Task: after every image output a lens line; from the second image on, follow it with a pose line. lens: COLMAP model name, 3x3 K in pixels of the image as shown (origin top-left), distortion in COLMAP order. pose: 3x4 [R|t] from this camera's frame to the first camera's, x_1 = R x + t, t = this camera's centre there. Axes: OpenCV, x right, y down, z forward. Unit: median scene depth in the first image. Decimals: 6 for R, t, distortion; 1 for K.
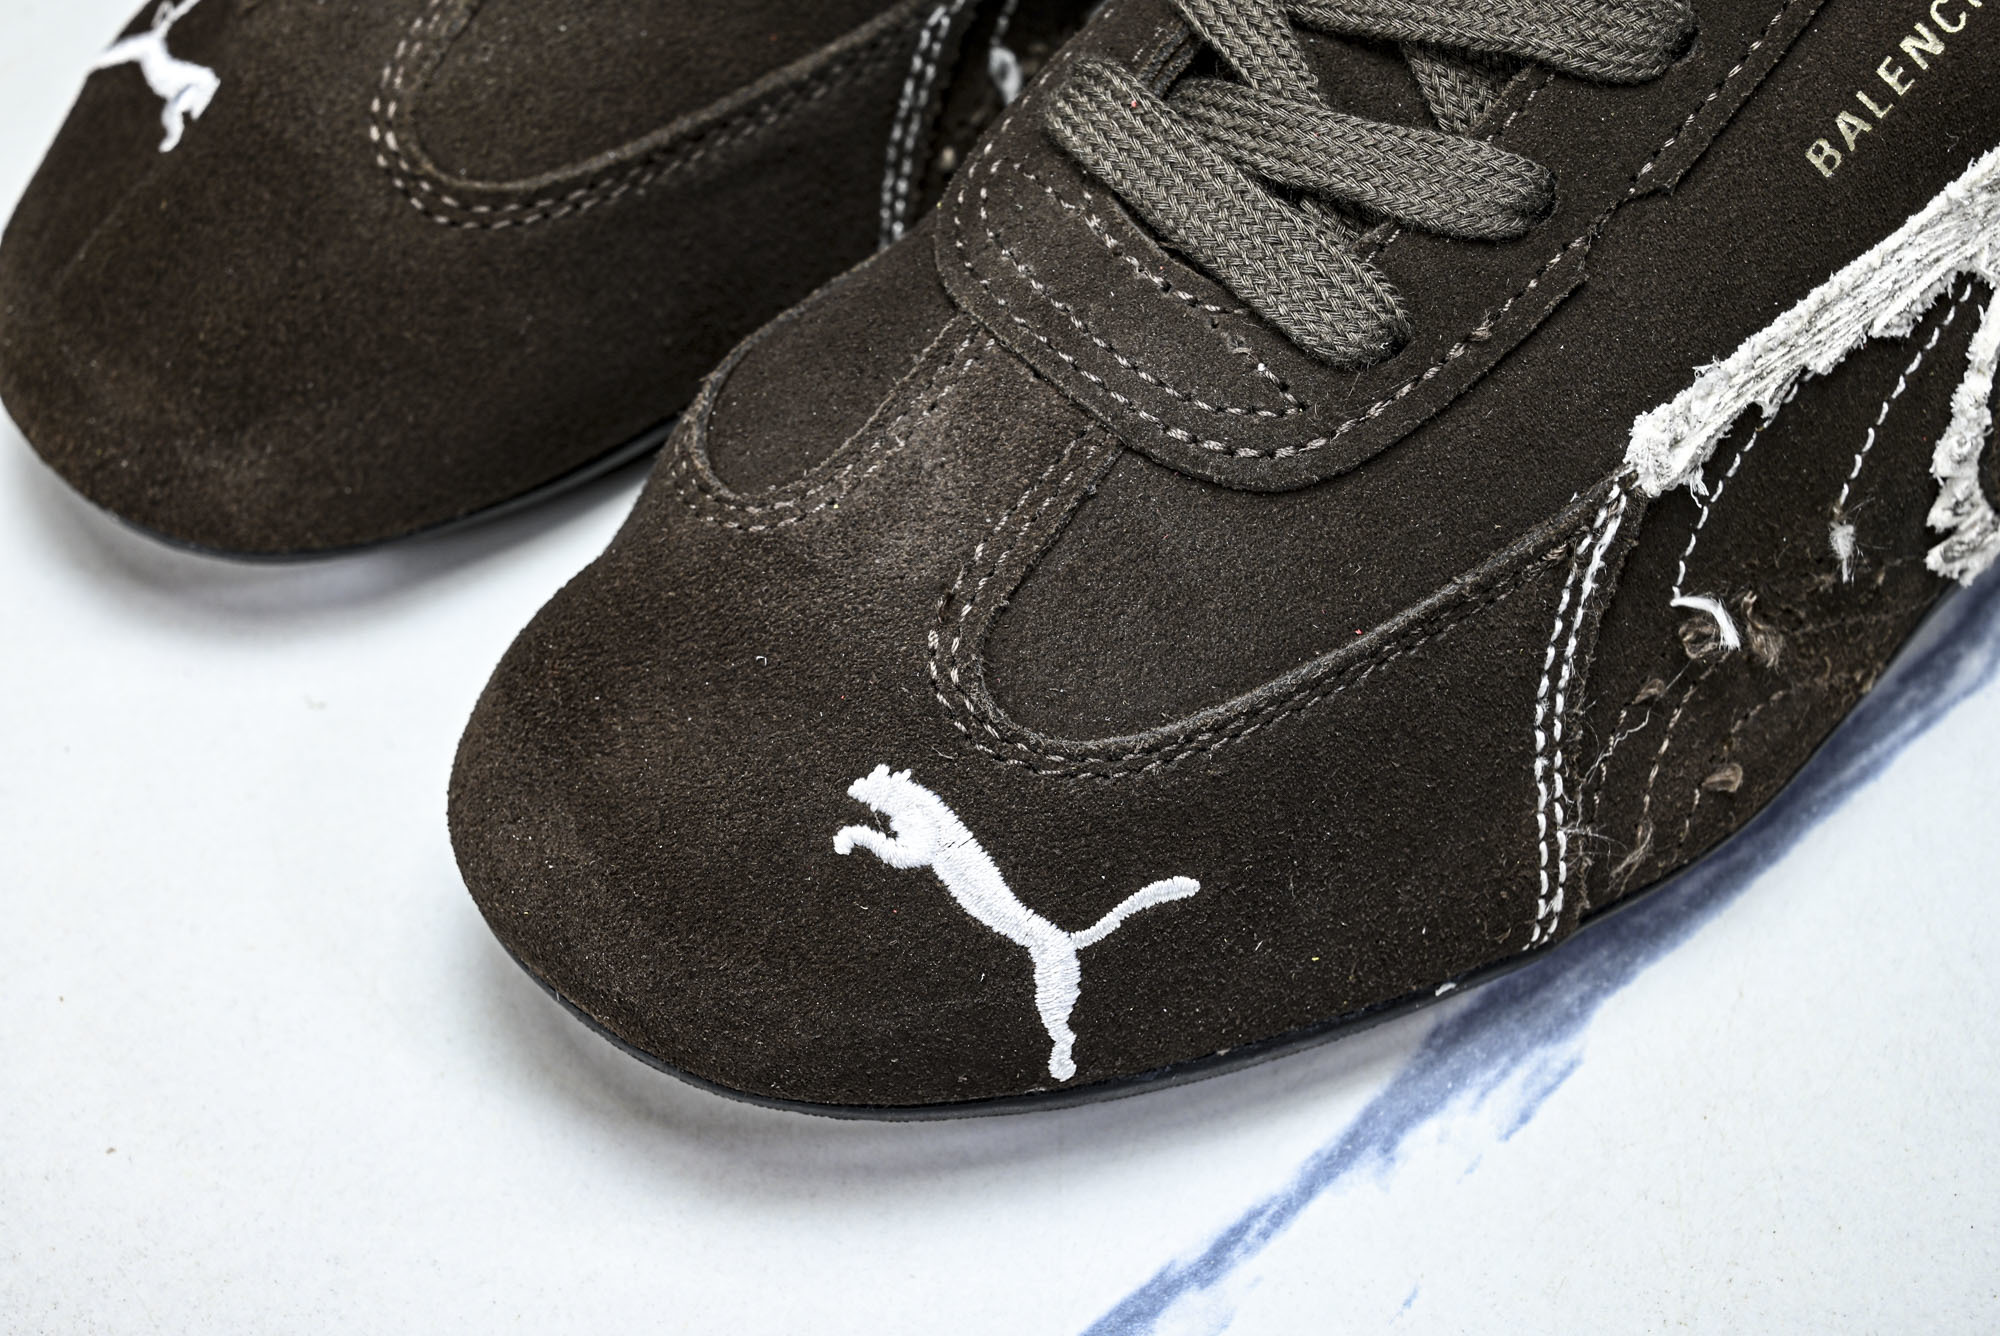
lens RADIAL K [[3887.0, 0, 937.5], [0, 3887.0, 665.7], [0, 0, 1]] dist [0.003653, -0.098713]
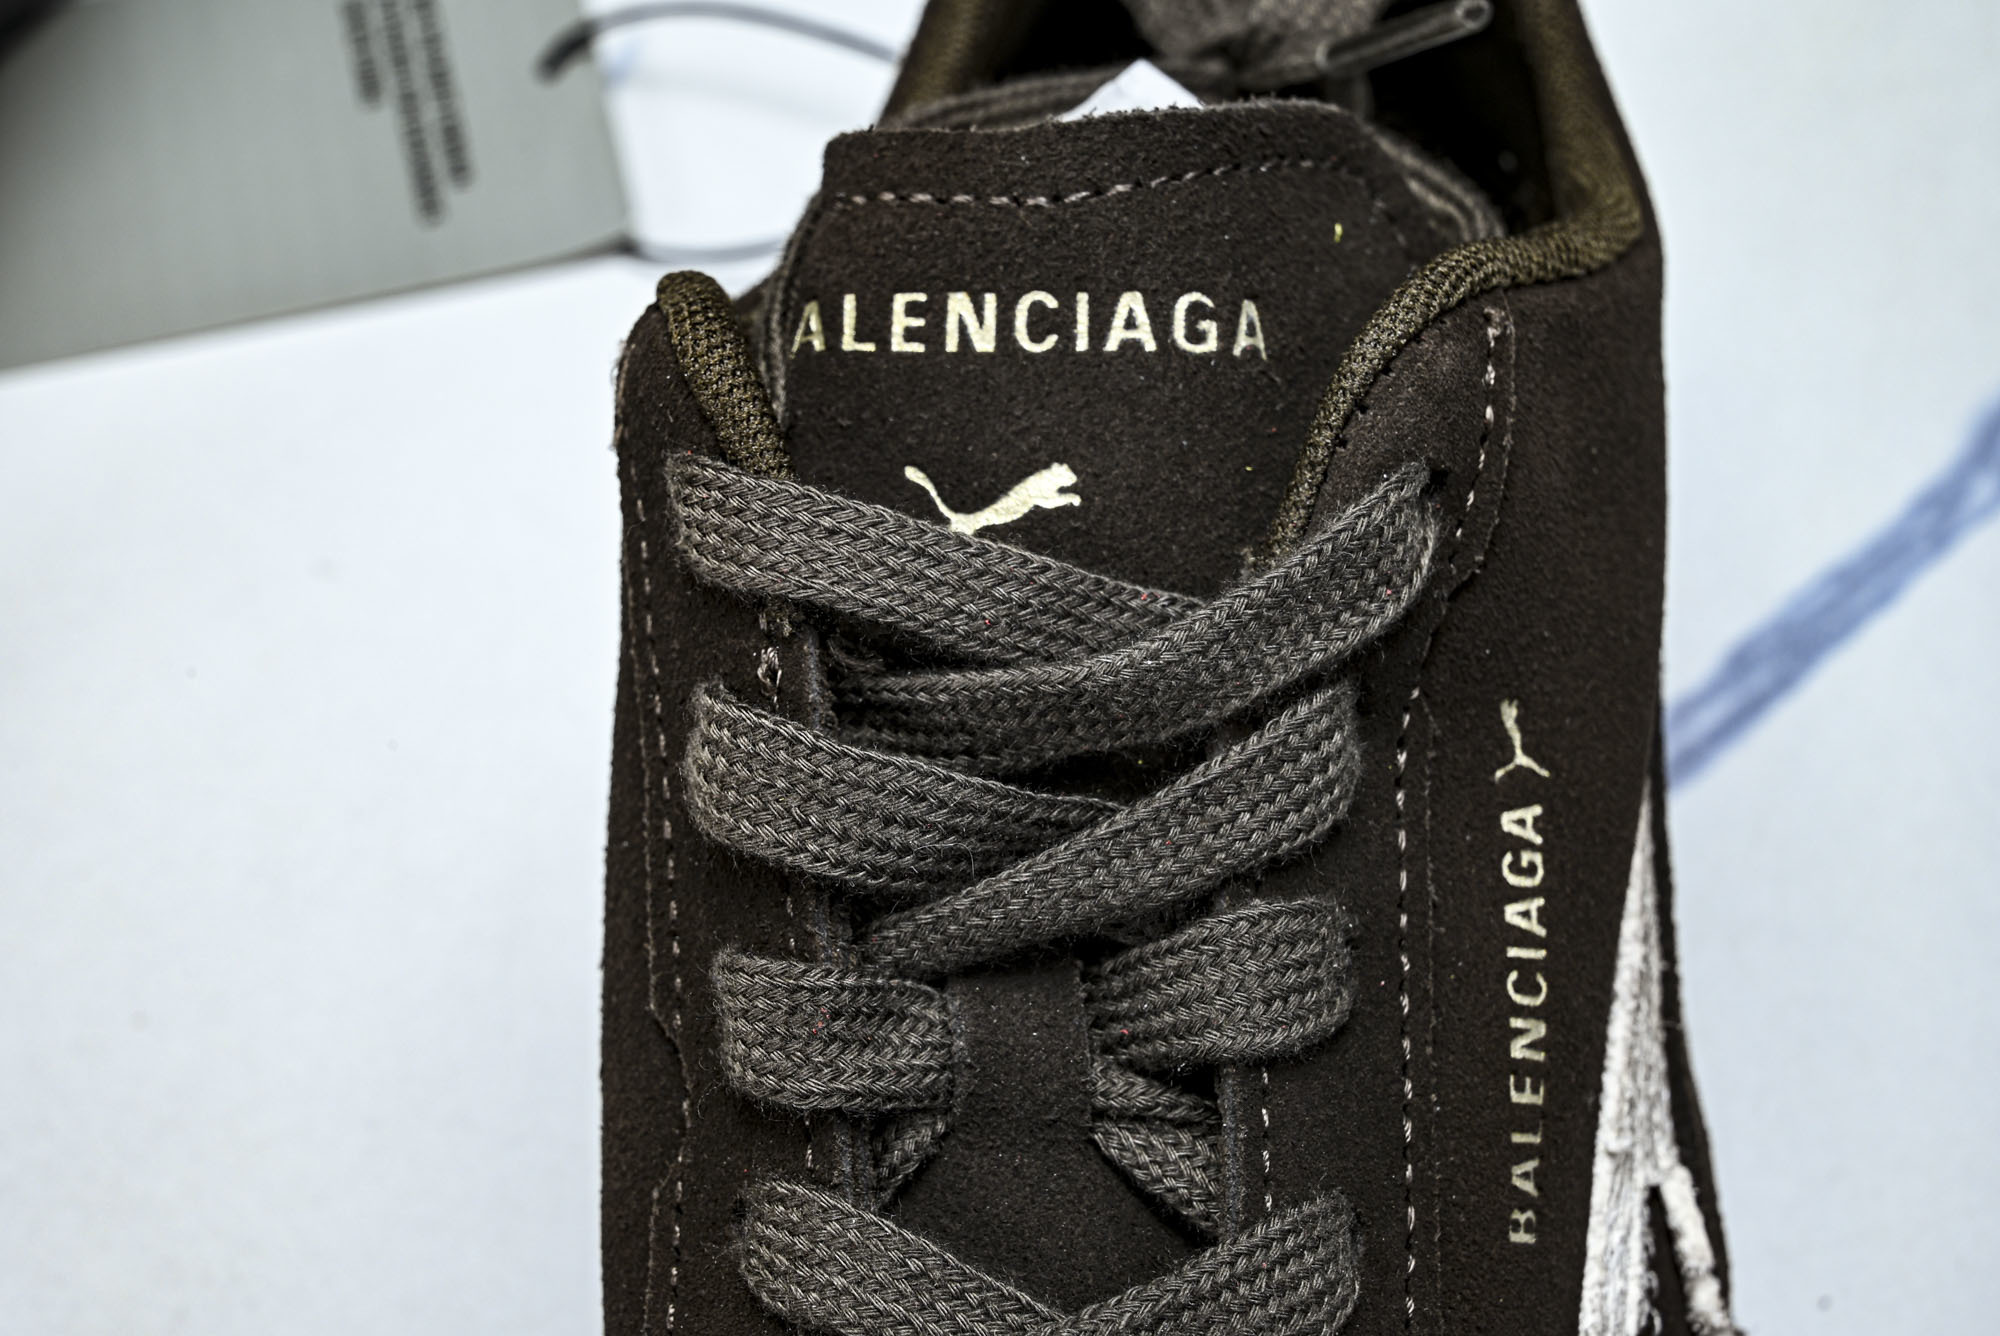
lens RADIAL K [[3887.0, 0, 937.5], [0, 3887.0, 665.7], [0, 0, 1]] dist [0.003653, -0.098713]
pose [[0.721238, -0.555365, 0.413988, -0.122462], [0.558076, 0.819913, 0.127649, -0.392338], [-0.410326, 0.138971, 0.901288, 0.318673]]
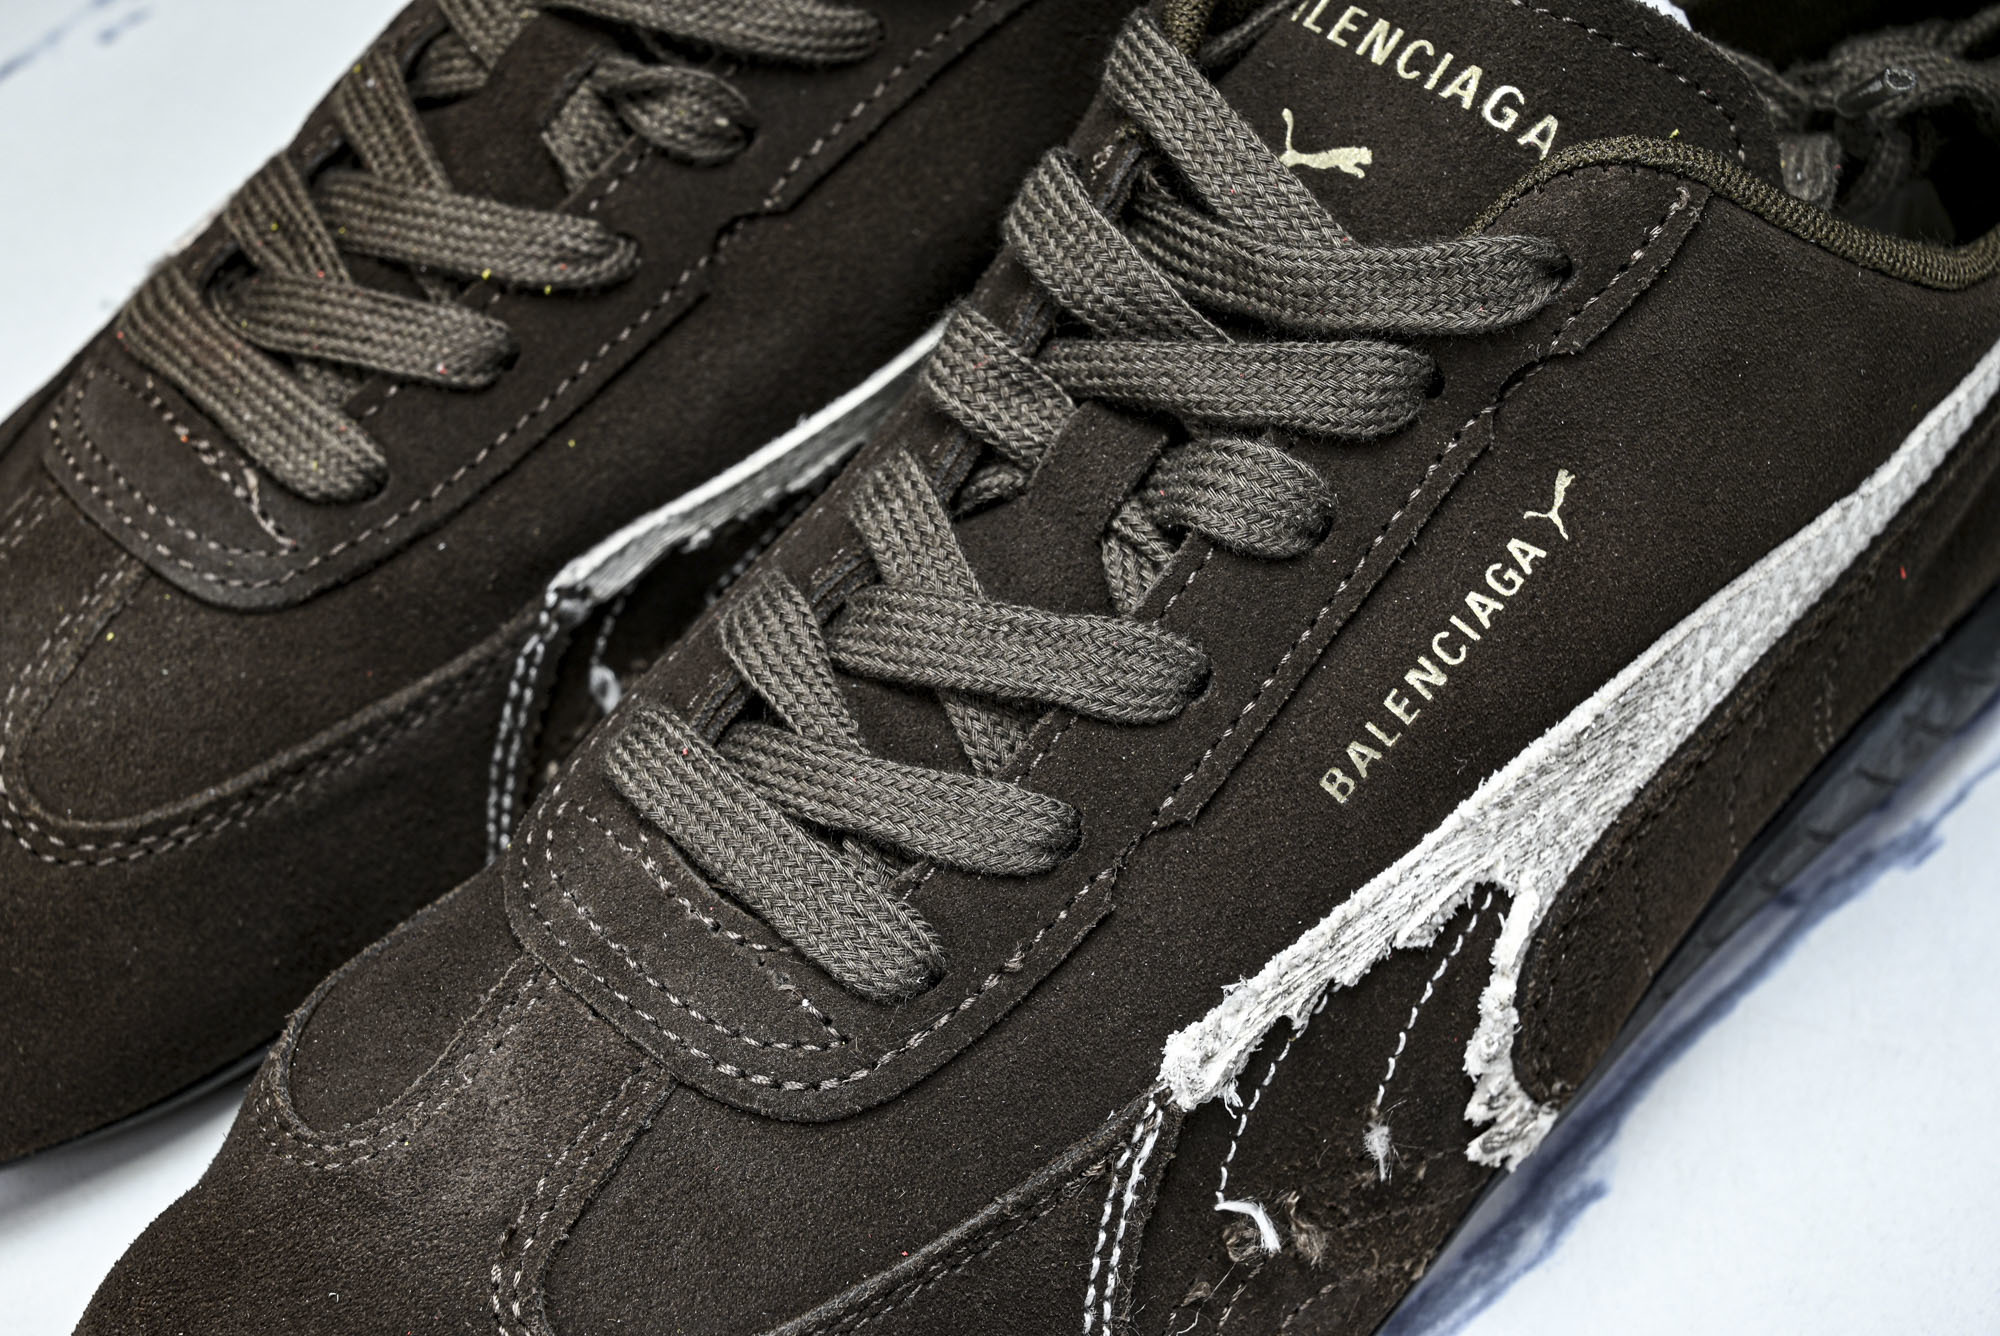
lens RADIAL K [[3887.0, 0, 937.5], [0, 3887.0, 665.7], [0, 0, 1]] dist [0.003653, -0.098713]
pose [[0.999113, -0.024022, 0.034584, 0.082822], [0.027399, 0.994537, -0.100729, -0.059151], [-0.031976, 0.101587, 0.994313, -0.056316]]
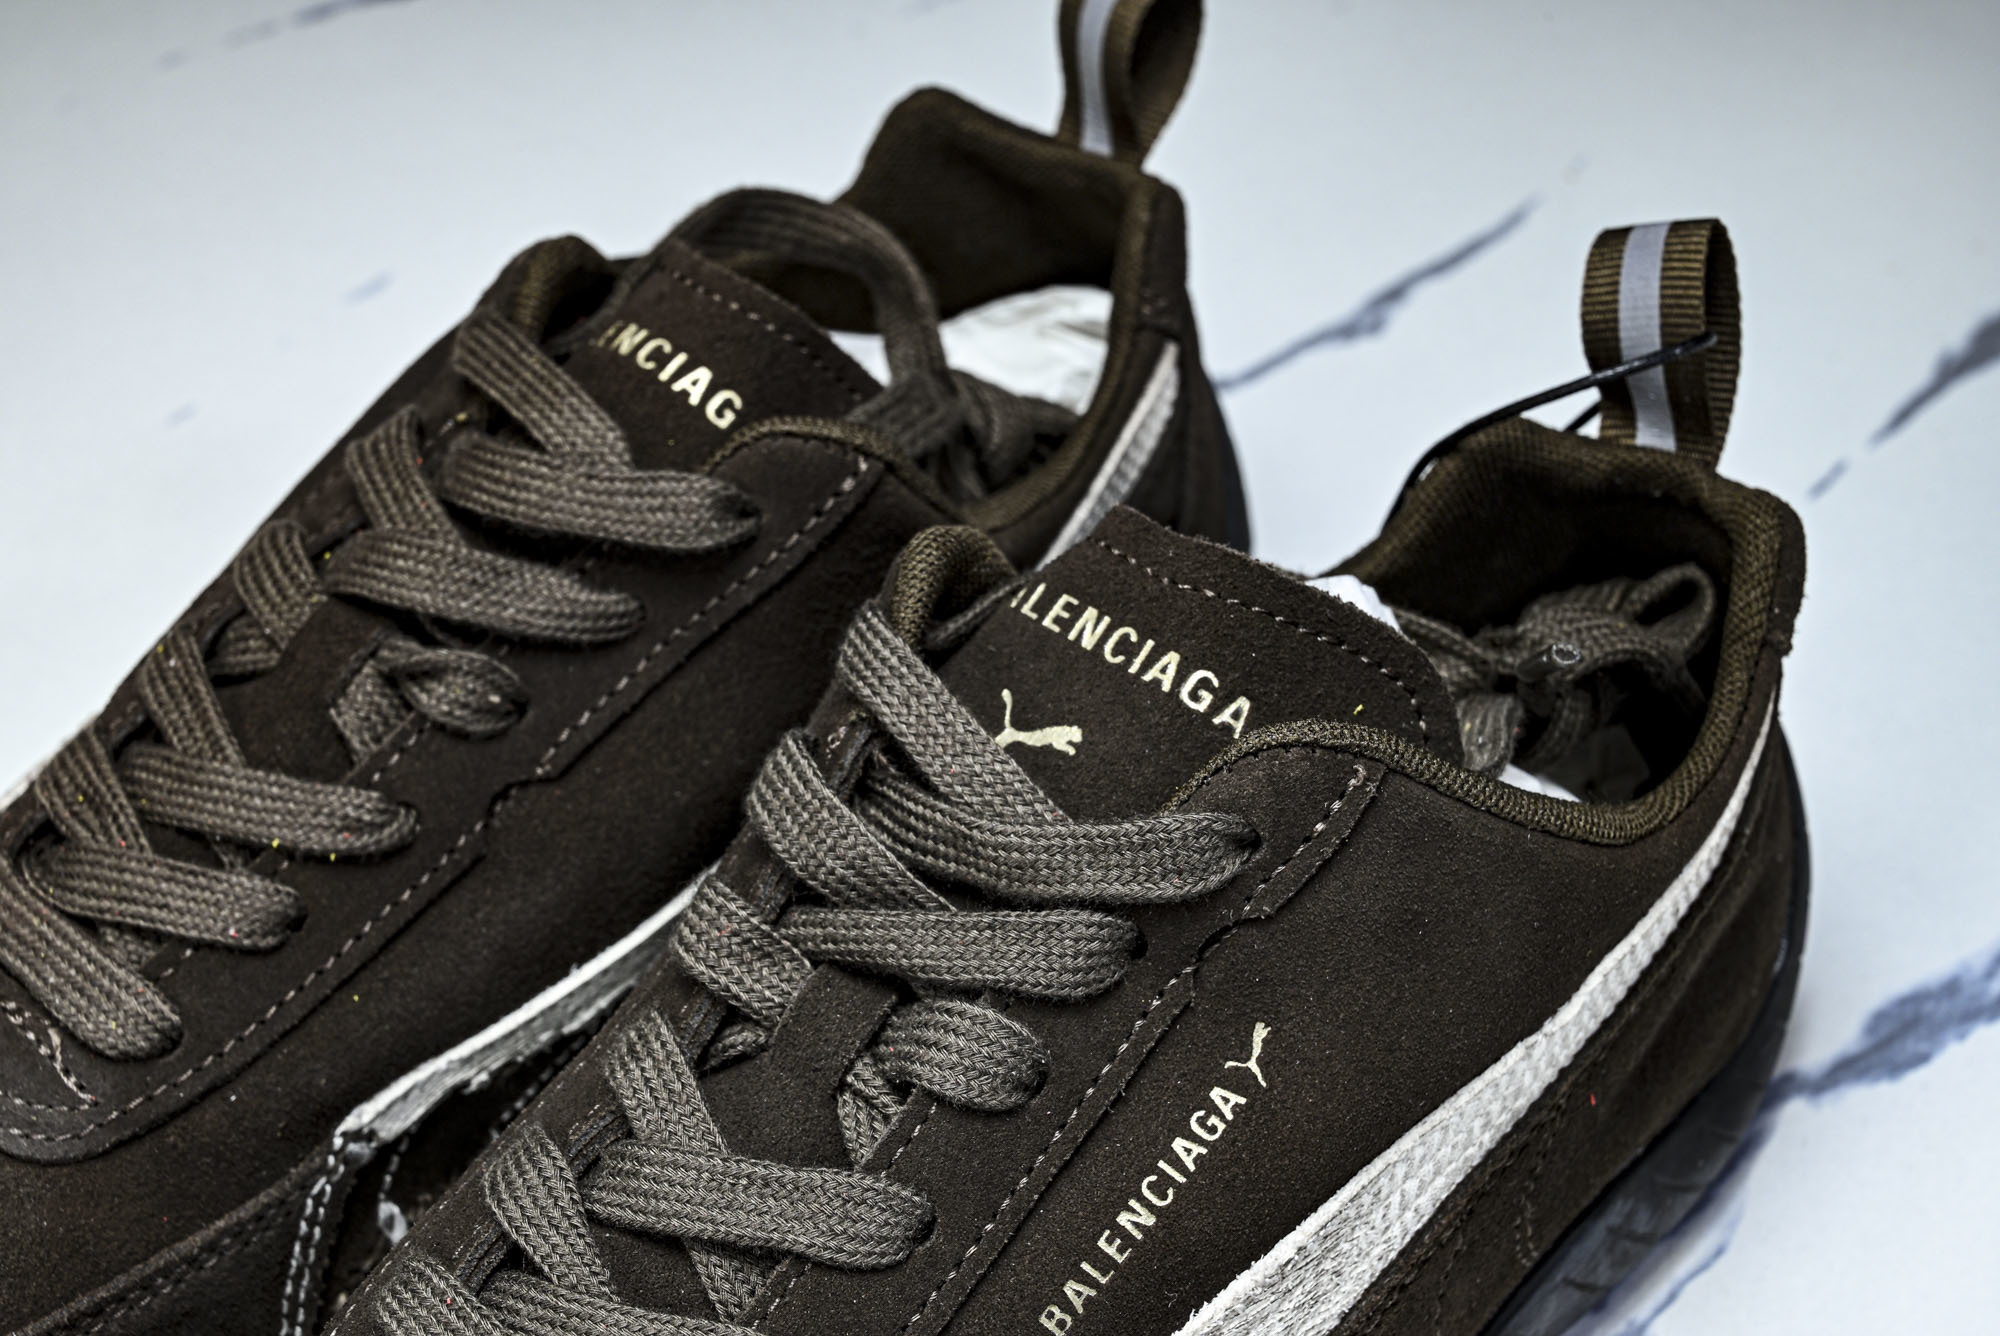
lens RADIAL K [[3887.0, 0, 937.5], [0, 3887.0, 665.7], [0, 0, 1]] dist [0.003653, -0.098713]
pose [[0.997552, -0.033293, 0.061500, 0.129111], [0.044924, 0.979034, -0.198682, -0.093739], [-0.053596, 0.200959, 0.978132, -0.159038]]
